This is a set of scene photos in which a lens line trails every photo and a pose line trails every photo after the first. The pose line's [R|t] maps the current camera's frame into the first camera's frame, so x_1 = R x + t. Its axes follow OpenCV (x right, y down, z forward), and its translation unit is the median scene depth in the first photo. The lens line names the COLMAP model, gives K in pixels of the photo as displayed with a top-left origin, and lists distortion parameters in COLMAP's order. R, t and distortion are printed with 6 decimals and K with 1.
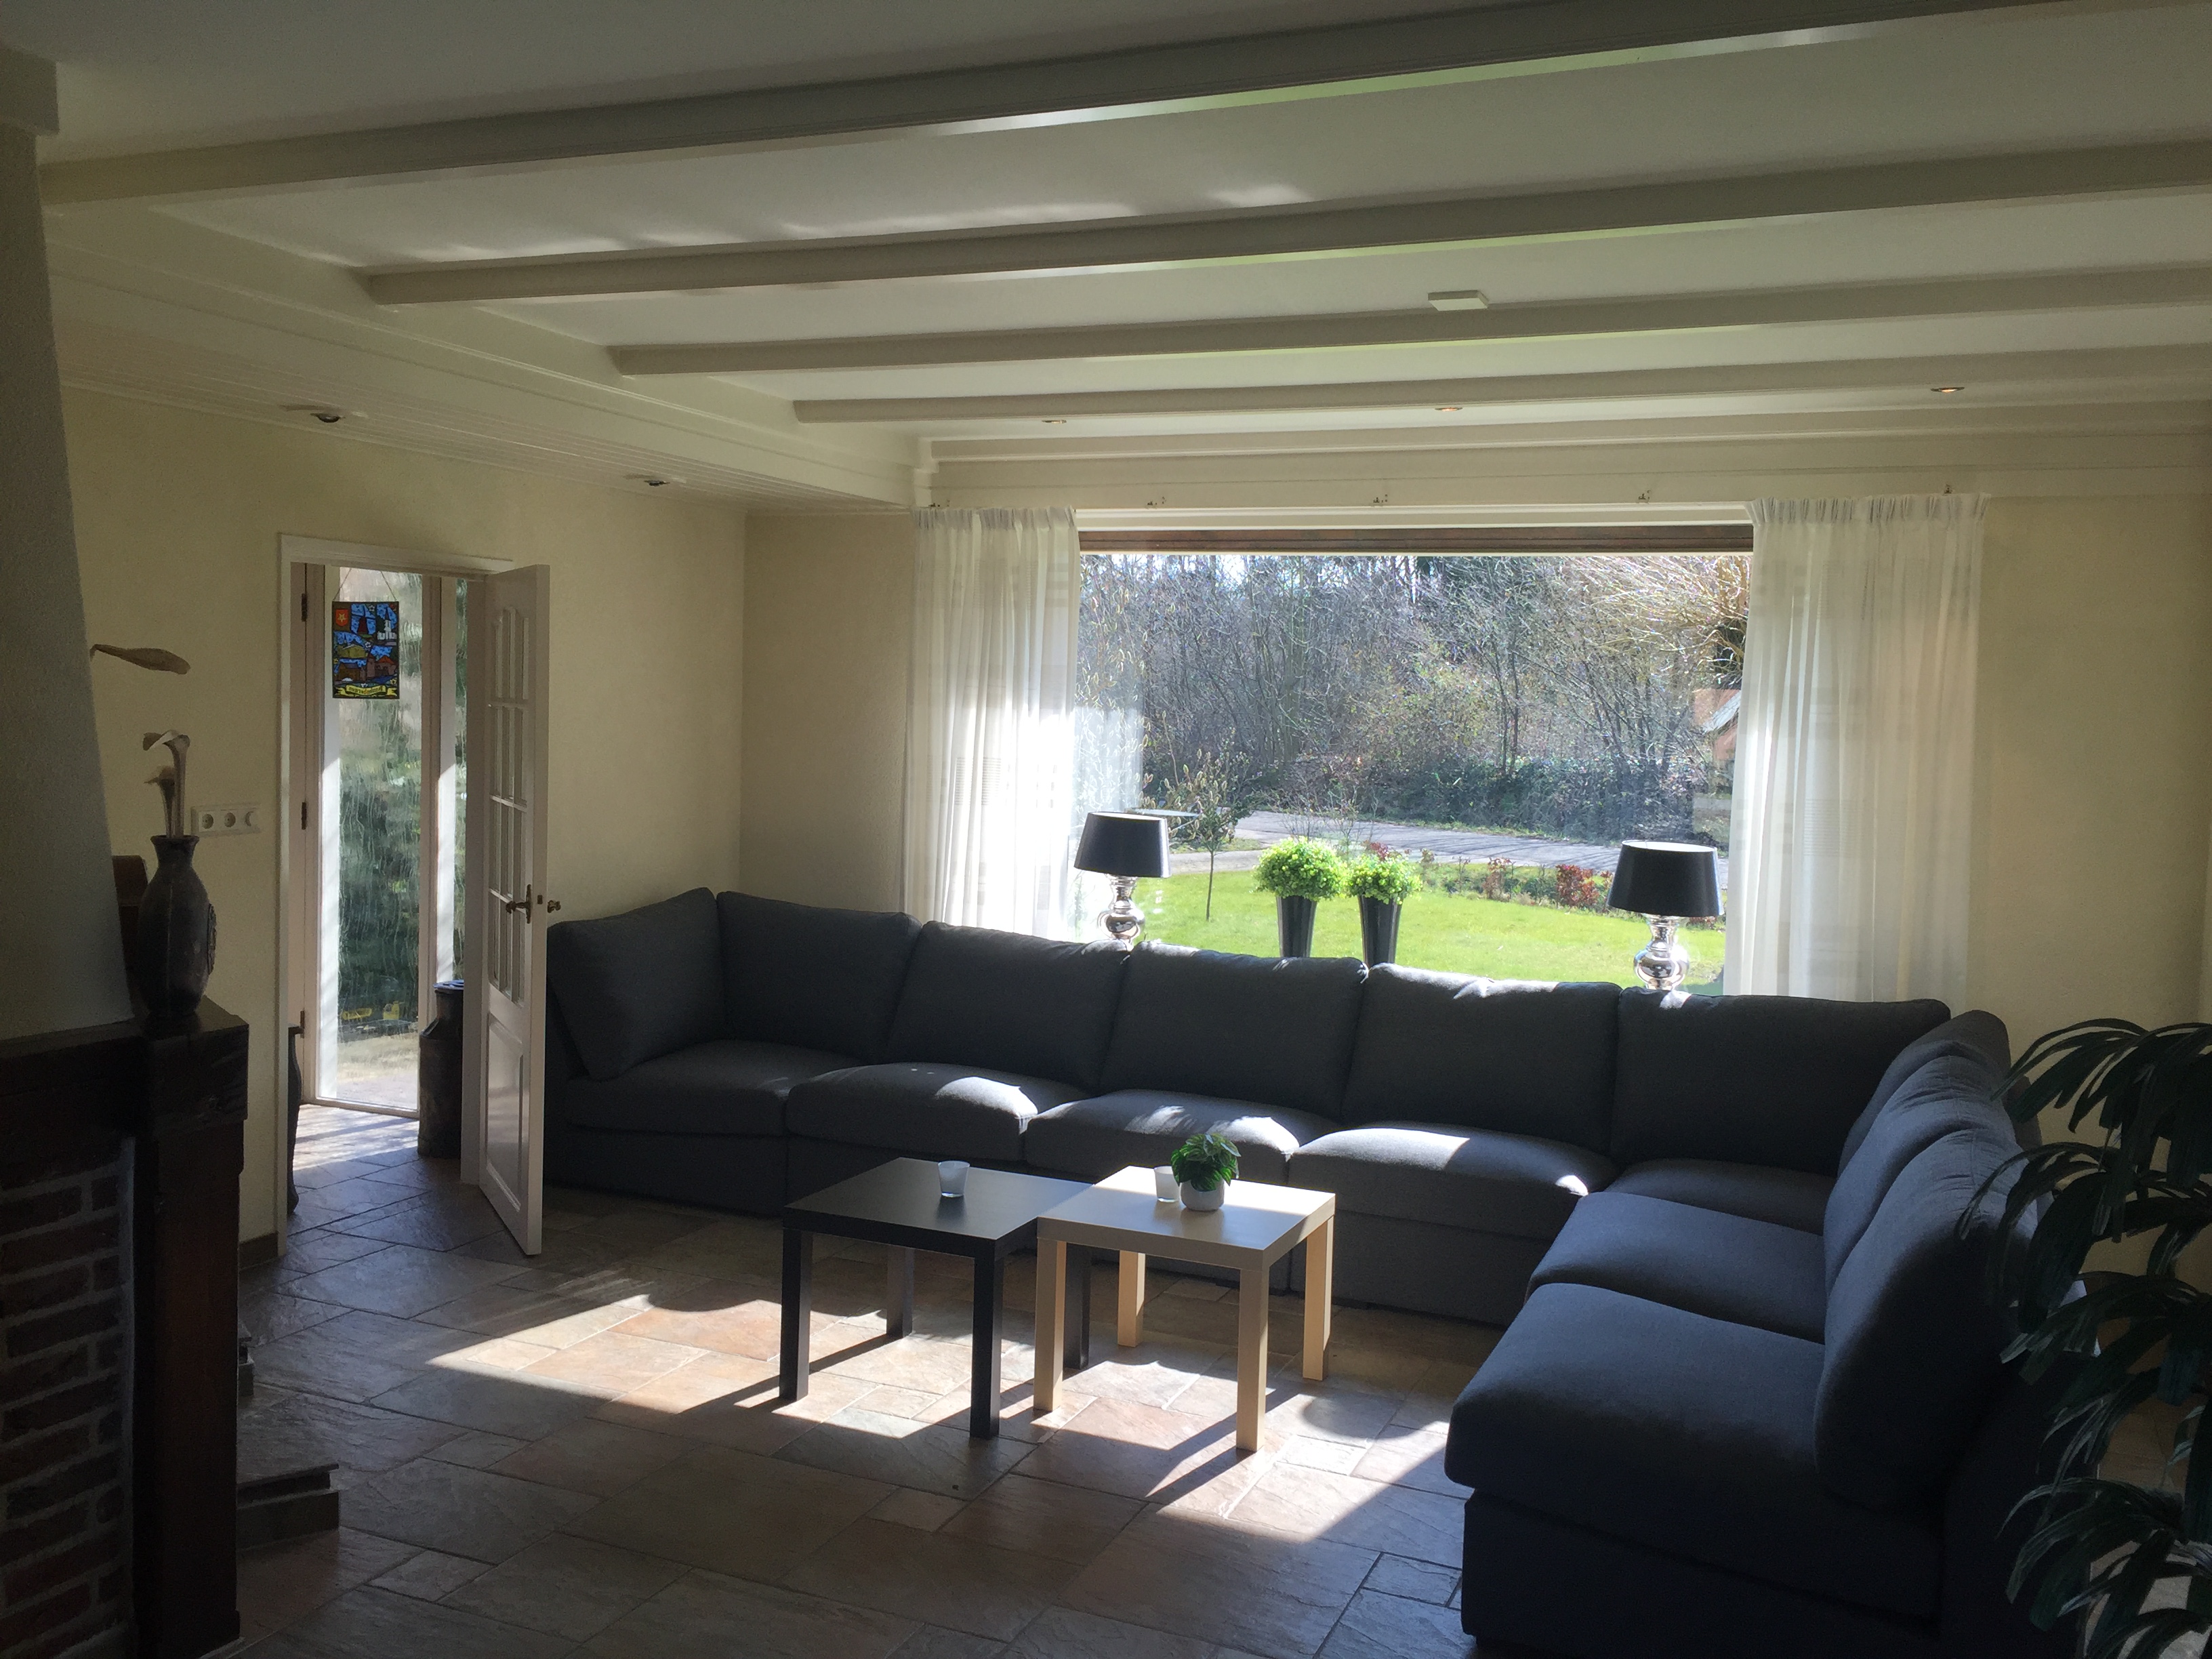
lens RADIAL K [[1890.0, 0, 1120.7], [0, 1890.0, 819.6], [0, 0, 1]] dist [0.076288, -0.094864]
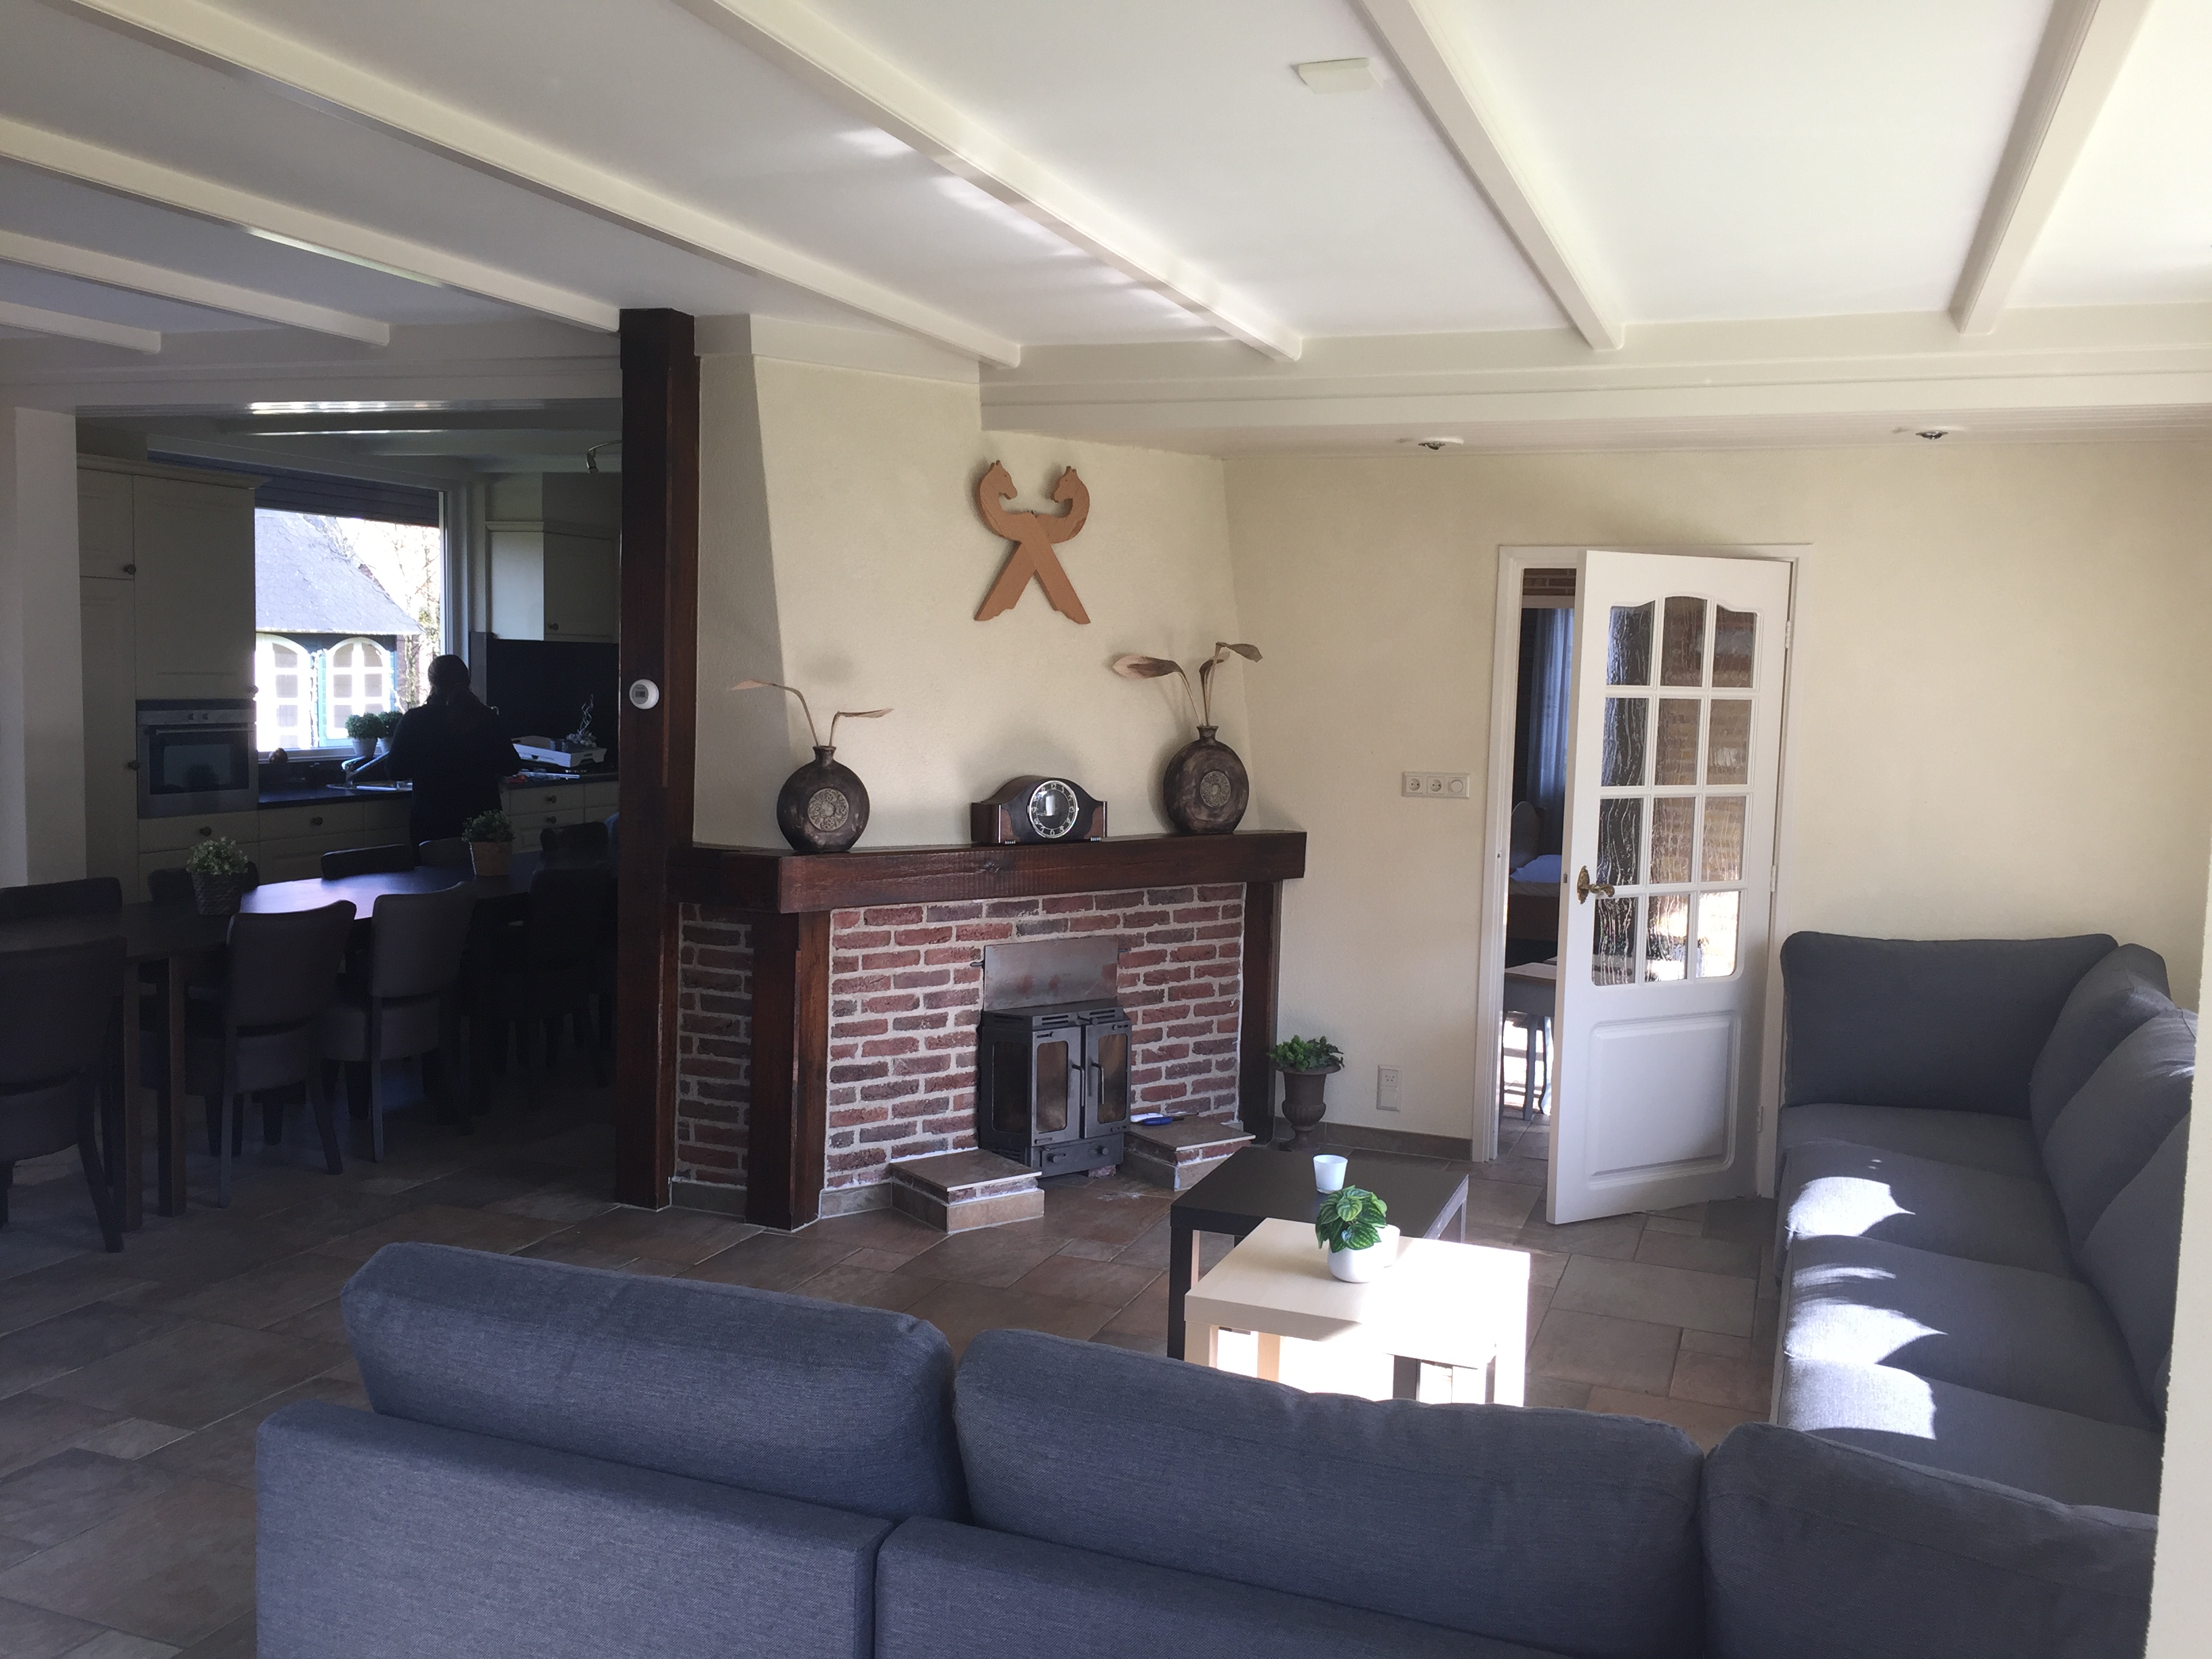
lens RADIAL K [[1890.0, 0, 1120.7], [0, 1890.0, 819.6], [0, 0, 1]] dist [0.076288, -0.094864]
pose [[0.055425, 0.057860, -0.996785, 1.259117], [-0.088932, 0.994638, 0.052790, -0.041015], [0.994494, 0.085720, 0.060274, 1.241039]]
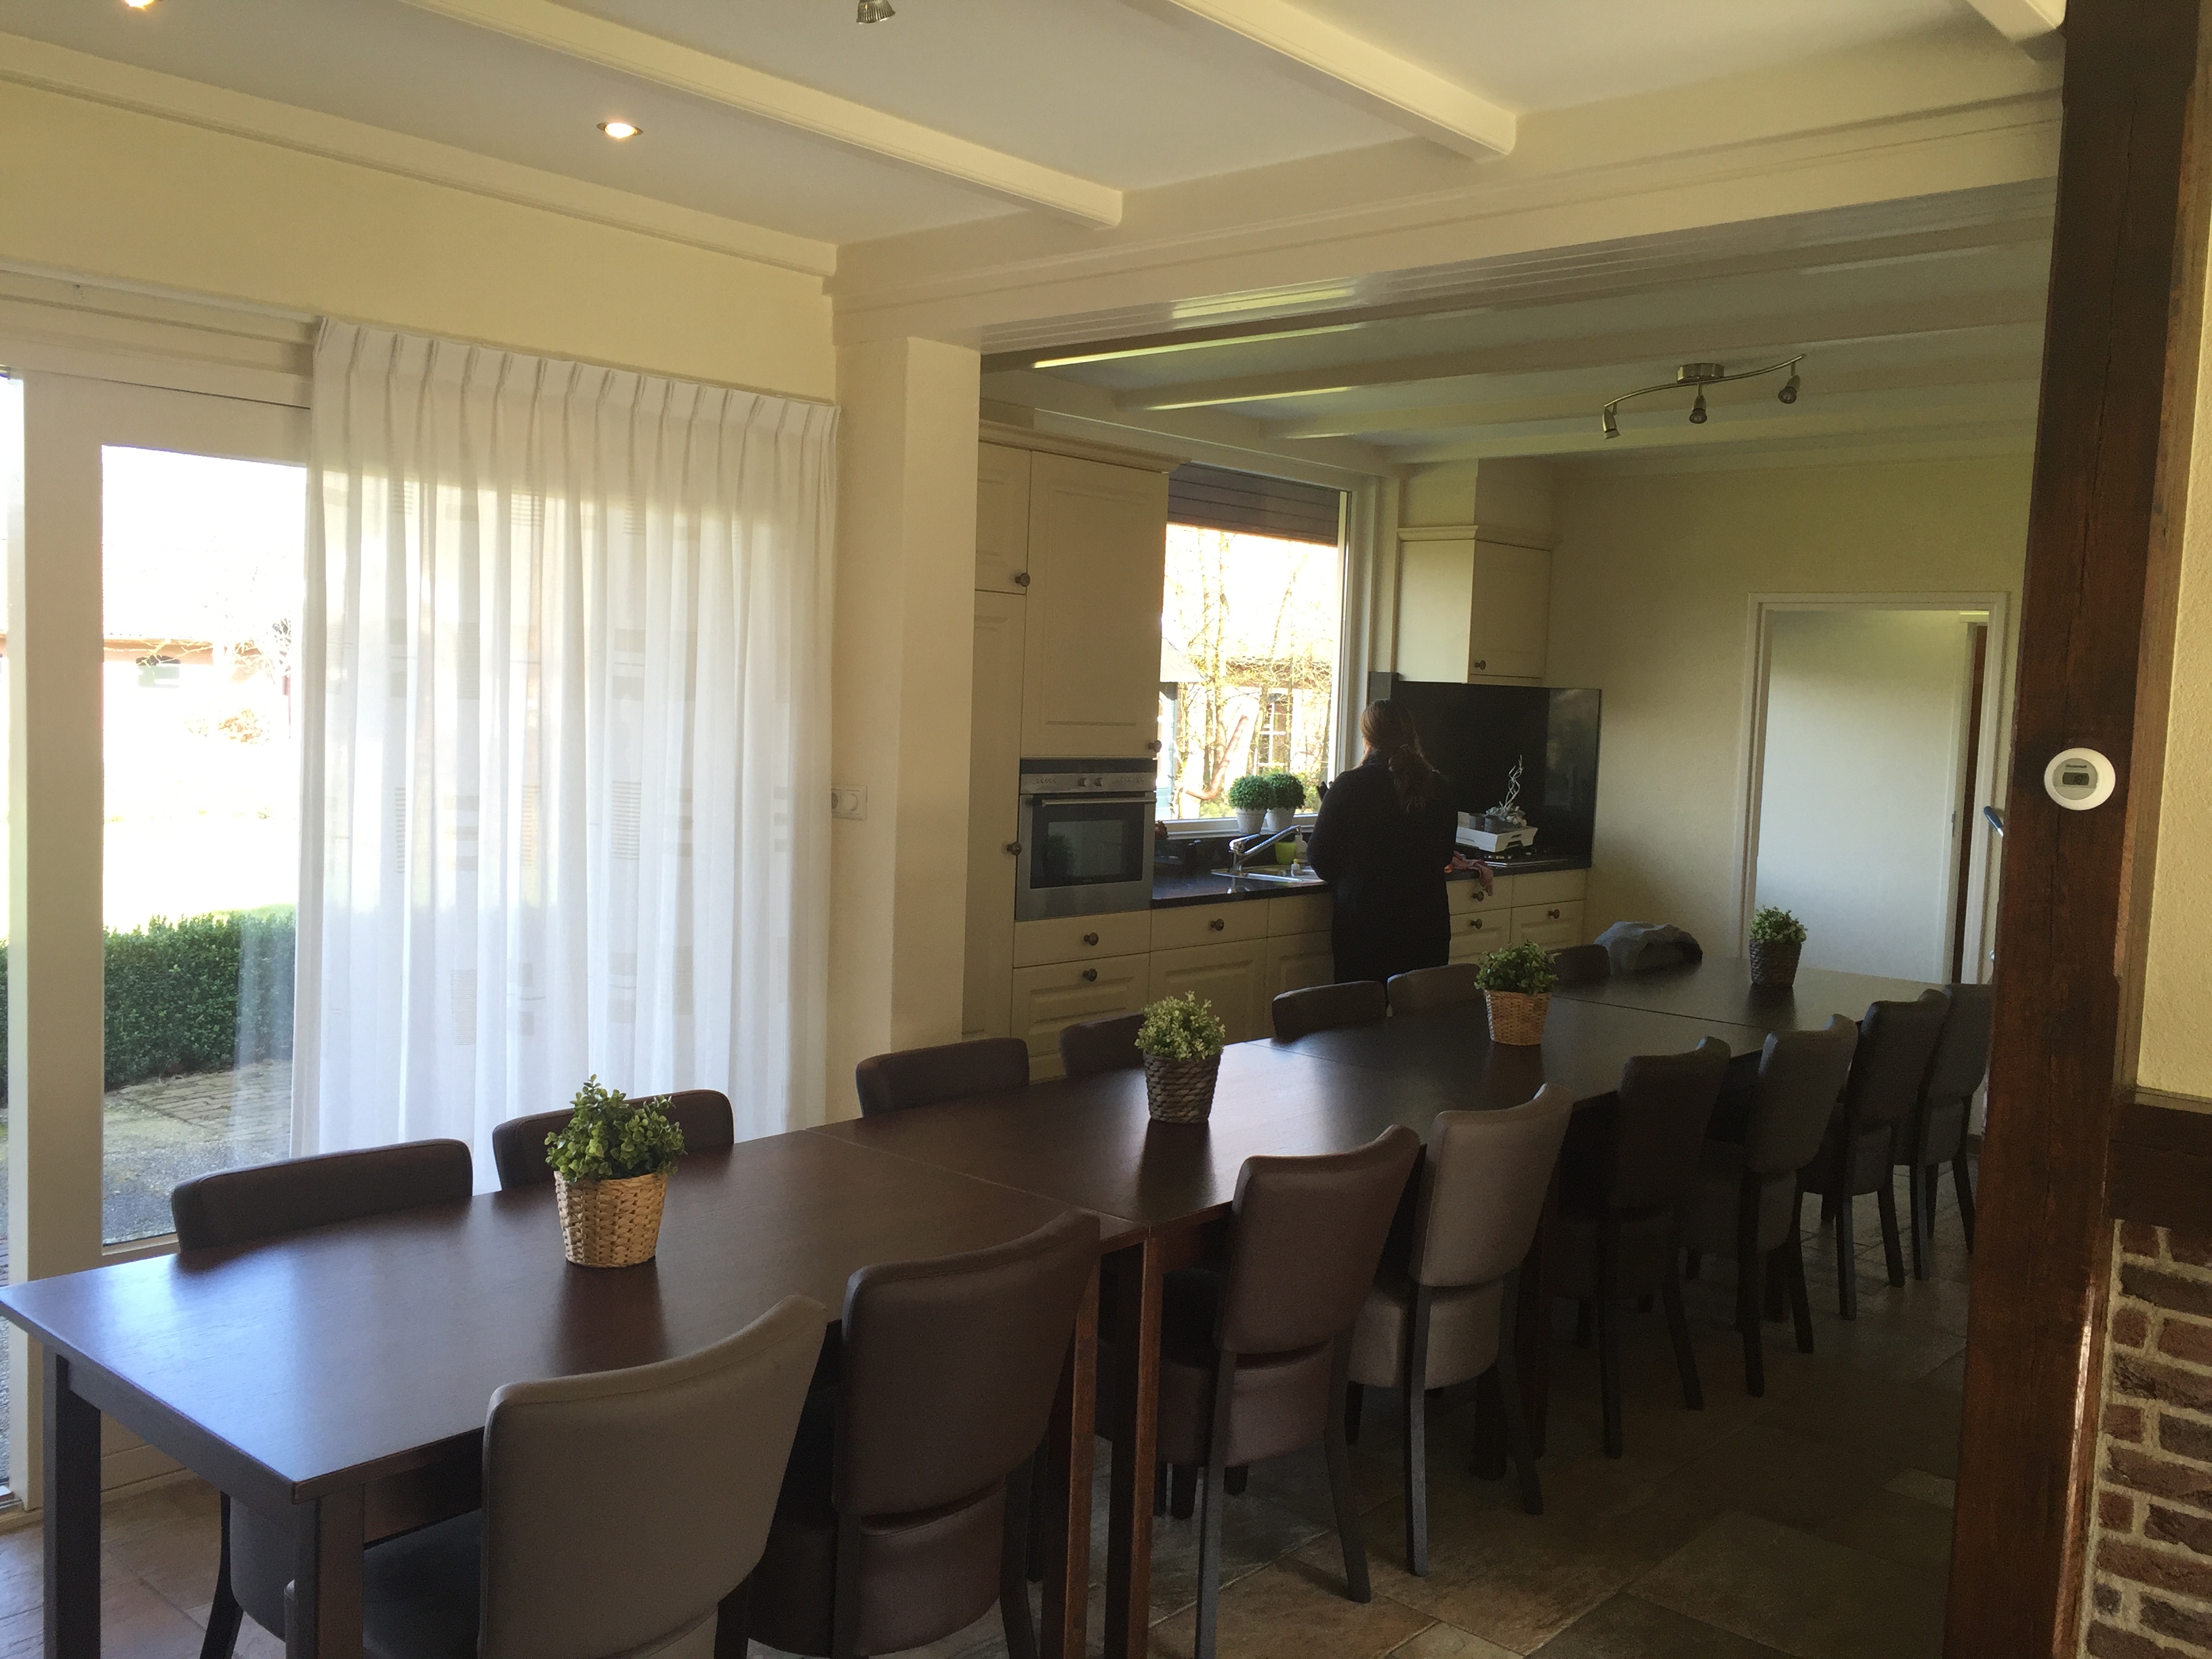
lens RADIAL K [[1890.0, 0, 1120.7], [0, 1890.0, 819.6], [0, 0, 1]] dist [0.076288, -0.094864]
pose [[-0.302445, 0.026348, -0.952802, 0.398880], [-0.105282, 0.992578, 0.060867, -0.013046], [0.947334, 0.118721, -0.297427, 0.747206]]
